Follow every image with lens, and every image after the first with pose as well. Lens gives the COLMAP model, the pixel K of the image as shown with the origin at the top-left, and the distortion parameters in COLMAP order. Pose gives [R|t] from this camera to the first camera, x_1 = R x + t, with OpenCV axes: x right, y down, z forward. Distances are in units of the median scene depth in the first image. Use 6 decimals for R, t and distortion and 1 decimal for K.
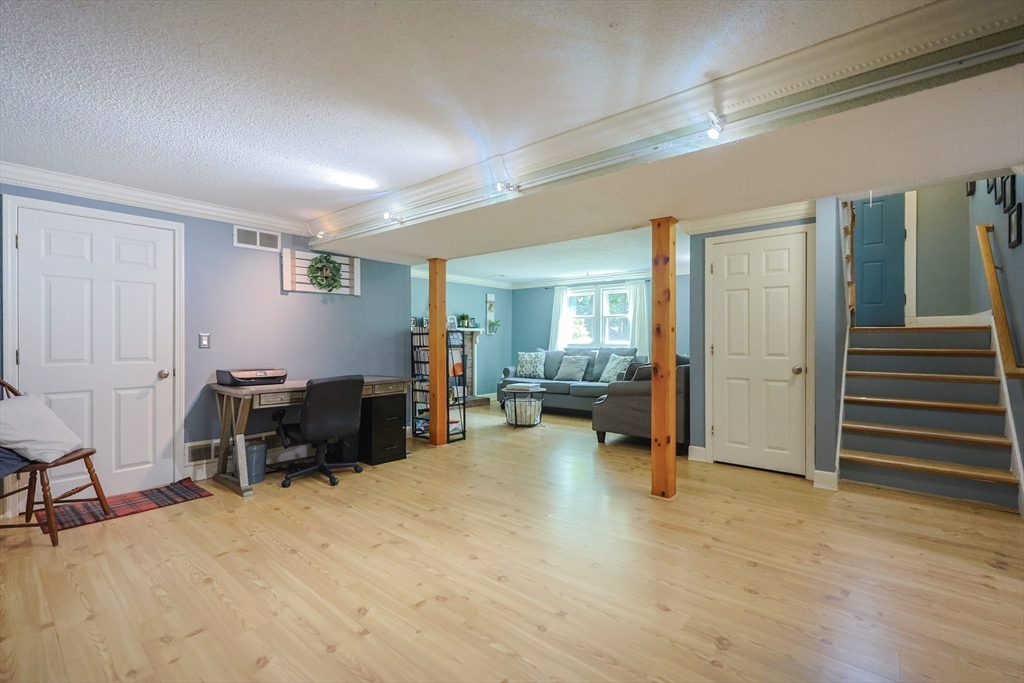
lens RADIAL K [[431.5, 0, 515.2], [0, 431.5, 339.3], [0, 0, 1]] dist [0.000826, -0.000028]
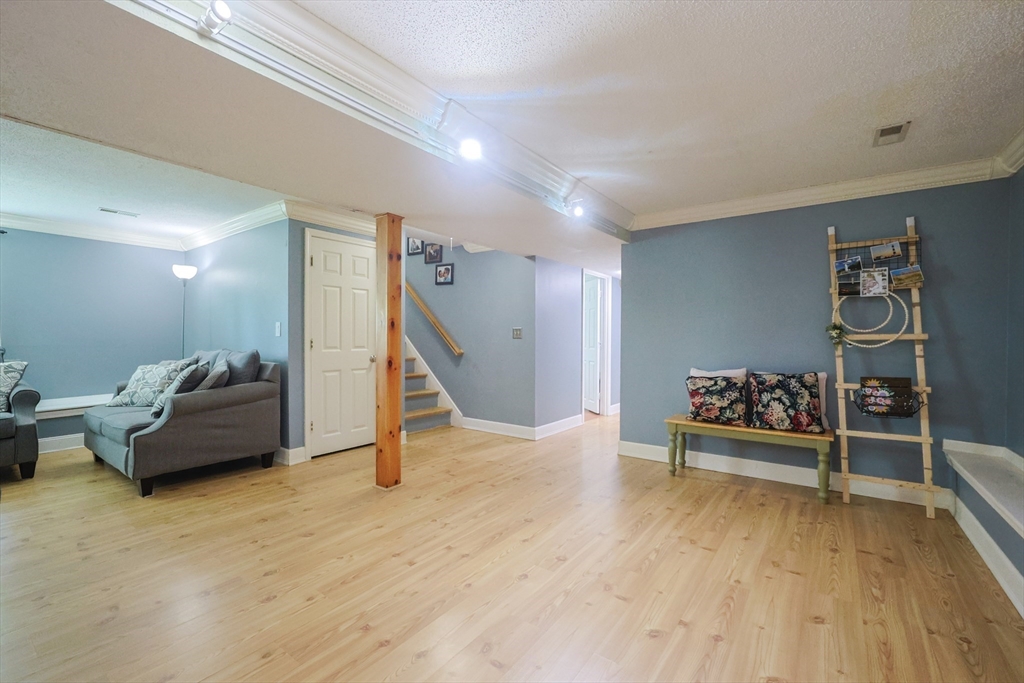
lens RADIAL K [[431.5, 0, 515.4], [0, 431.5, 341.0], [0, 0, 1]] dist [0.000826, -0.000028]
pose [[-0.038075, -0.009388, 0.999231, -0.773077], [-0.004515, 0.999947, 0.009222, 0.009437], [-0.999265, -0.004161, -0.038115, 0.830895]]
